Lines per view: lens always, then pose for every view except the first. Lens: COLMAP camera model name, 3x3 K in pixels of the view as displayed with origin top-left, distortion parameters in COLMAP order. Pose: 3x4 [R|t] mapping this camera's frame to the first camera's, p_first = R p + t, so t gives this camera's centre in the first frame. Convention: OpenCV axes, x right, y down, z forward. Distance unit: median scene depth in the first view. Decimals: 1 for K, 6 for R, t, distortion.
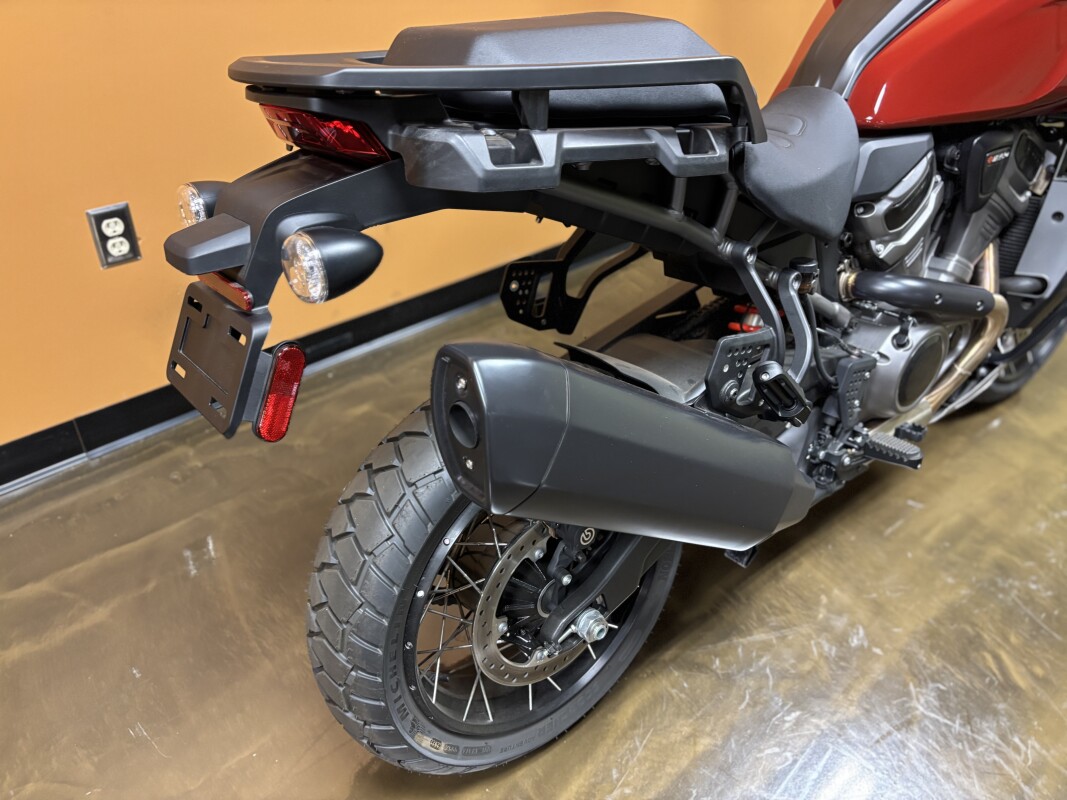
lens RADIAL K [[811.8, 0, 541.3], [0, 811.8, 407.8], [0, 0, 1]] dist [0.036300, -0.049233]
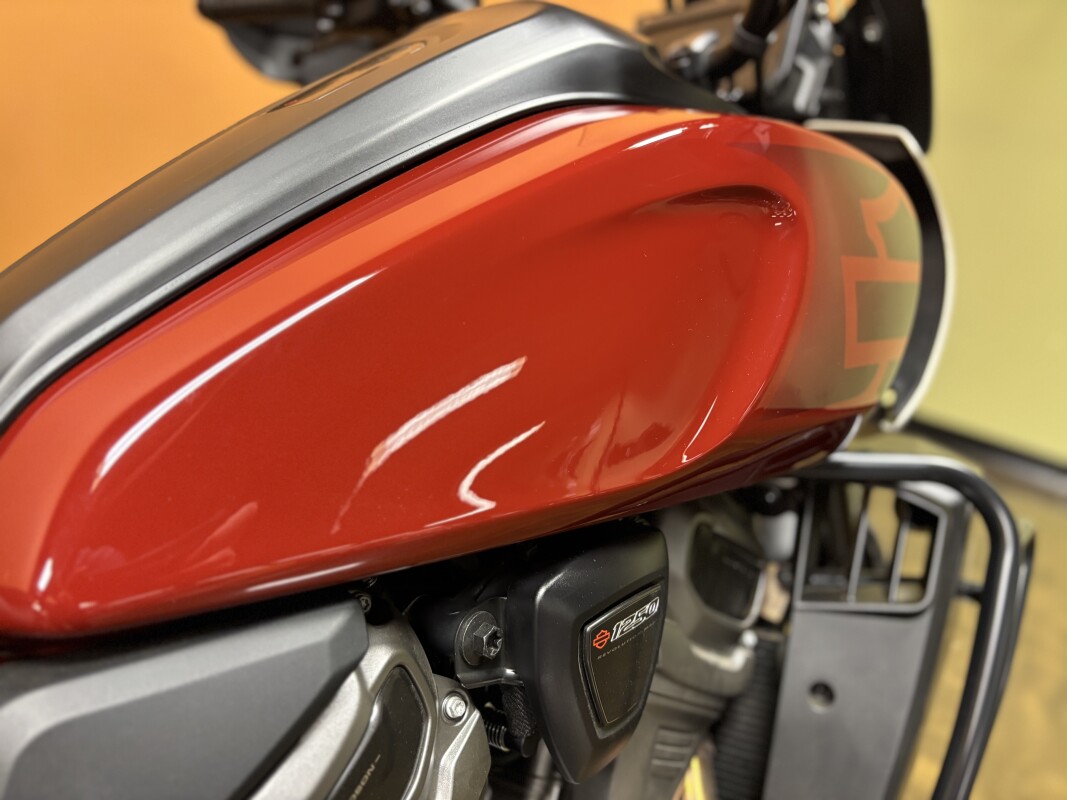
lens RADIAL K [[811.8, 0, 541.3], [0, 811.8, 407.8], [0, 0, 1]] dist [0.036300, -0.049233]
pose [[0.972202, -0.031028, 0.232079, 0.421319], [0.108183, 0.938565, -0.327707, -0.265974], [-0.207653, 0.343704, 0.915832, 0.627858]]
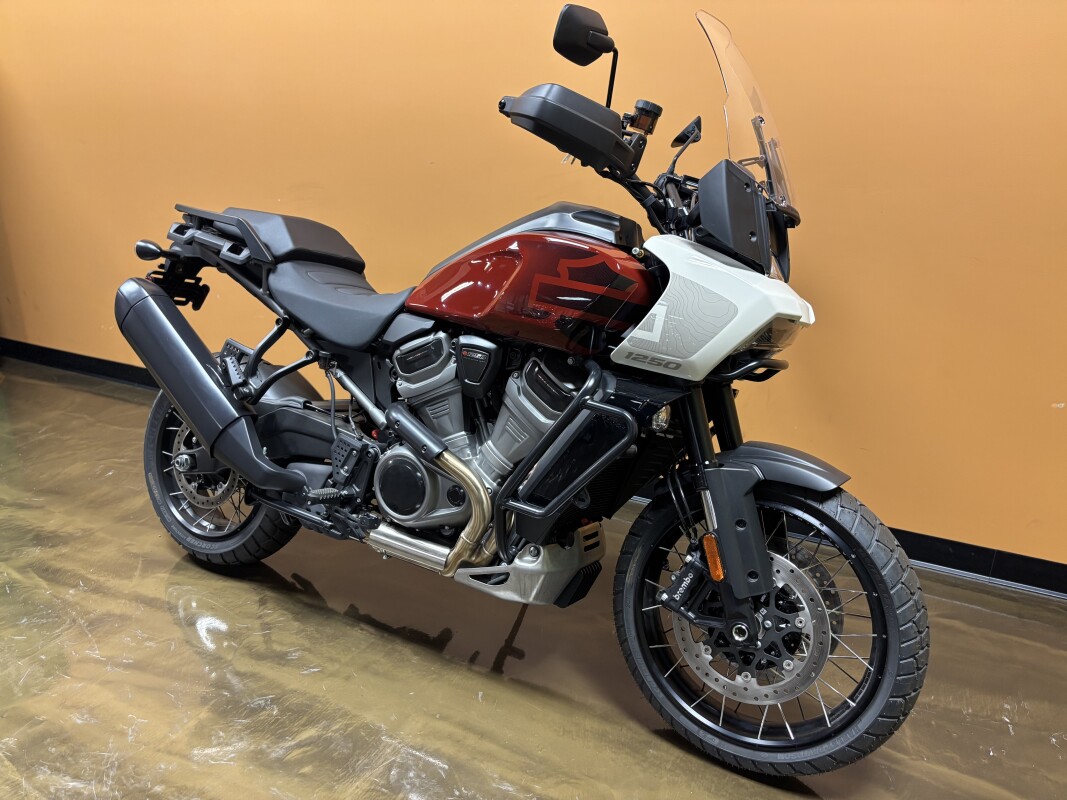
lens RADIAL K [[811.8, 0, 541.3], [0, 811.8, 407.8], [0, 0, 1]] dist [0.036300, -0.049233]
pose [[0.373089, 0.222462, -0.900730, 1.737248], [-0.596969, 0.800735, -0.049504, -0.222248], [0.710234, 0.556177, 0.431549, 0.511339]]
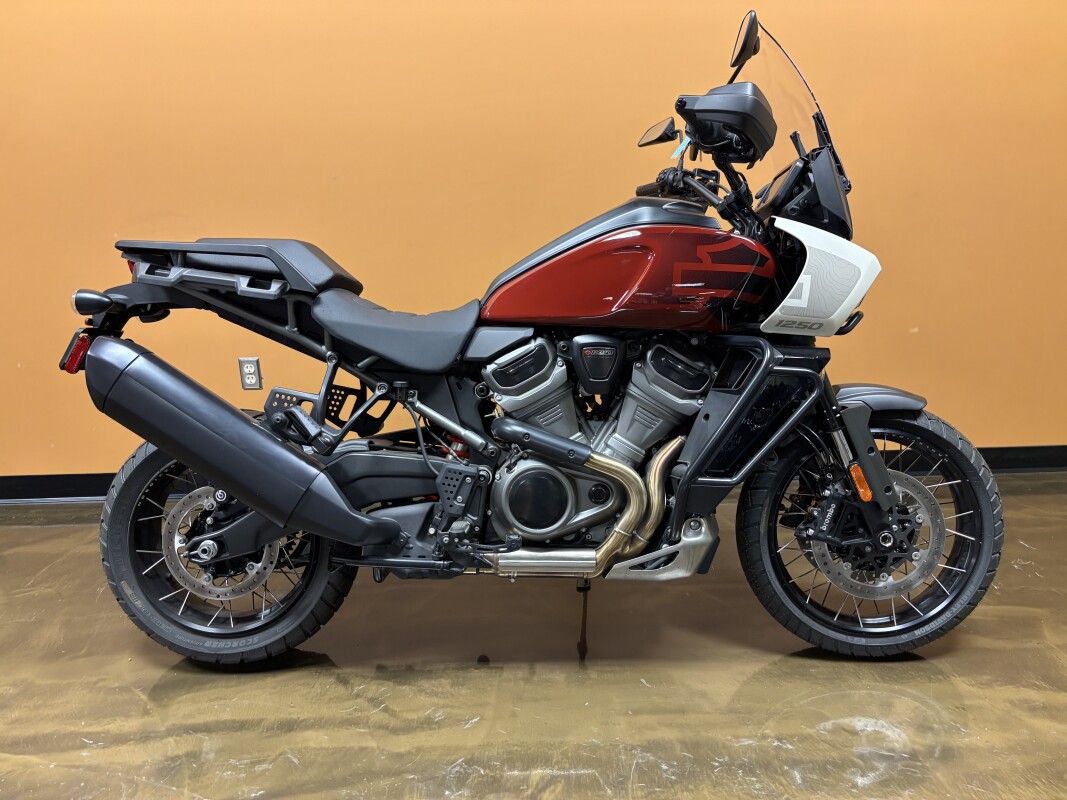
lens RADIAL K [[811.8, 0, 541.3], [0, 811.8, 407.8], [0, 0, 1]] dist [0.036300, -0.049233]
pose [[0.776056, 0.090388, -0.624154, 1.272799], [-0.342288, 0.891596, -0.296473, 0.206609], [0.529695, 0.443719, 0.722867, -0.005945]]
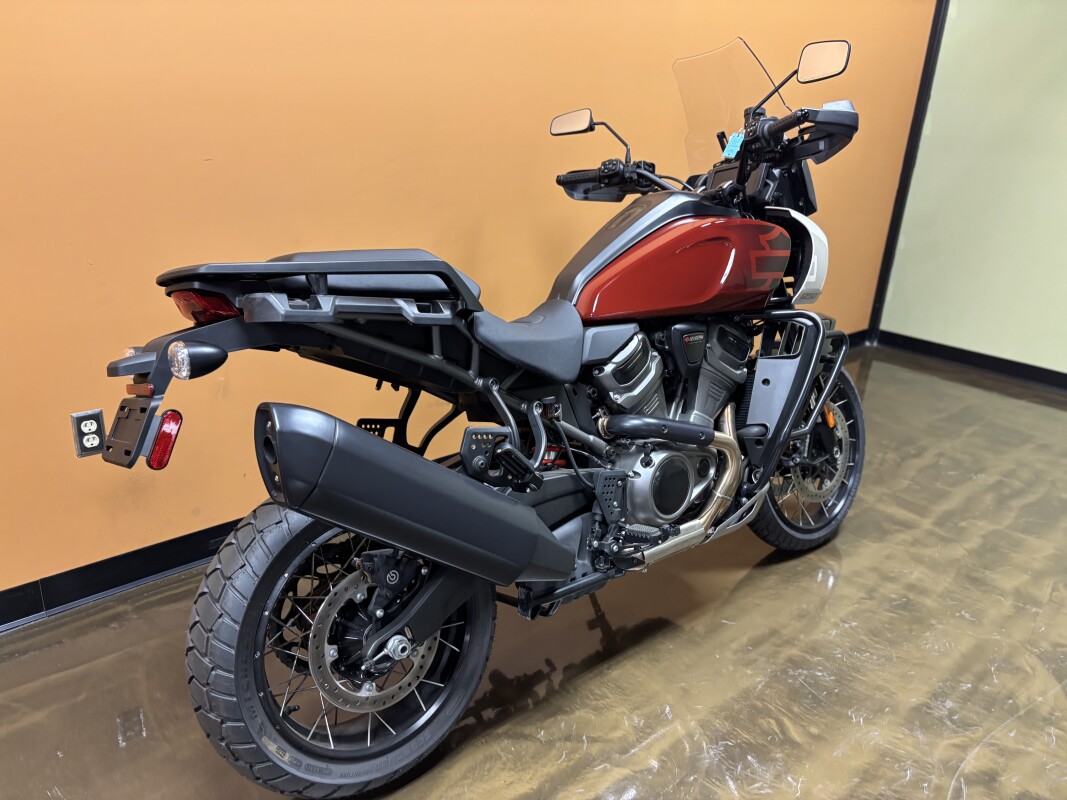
lens RADIAL K [[811.8, 0, 541.3], [0, 811.8, 407.8], [0, 0, 1]] dist [0.036300, -0.049233]
pose [[0.997839, -0.062965, 0.018761, 0.230010], [0.065507, 0.931578, -0.357592, 0.305217], [0.005038, 0.358048, 0.933689, -0.322349]]
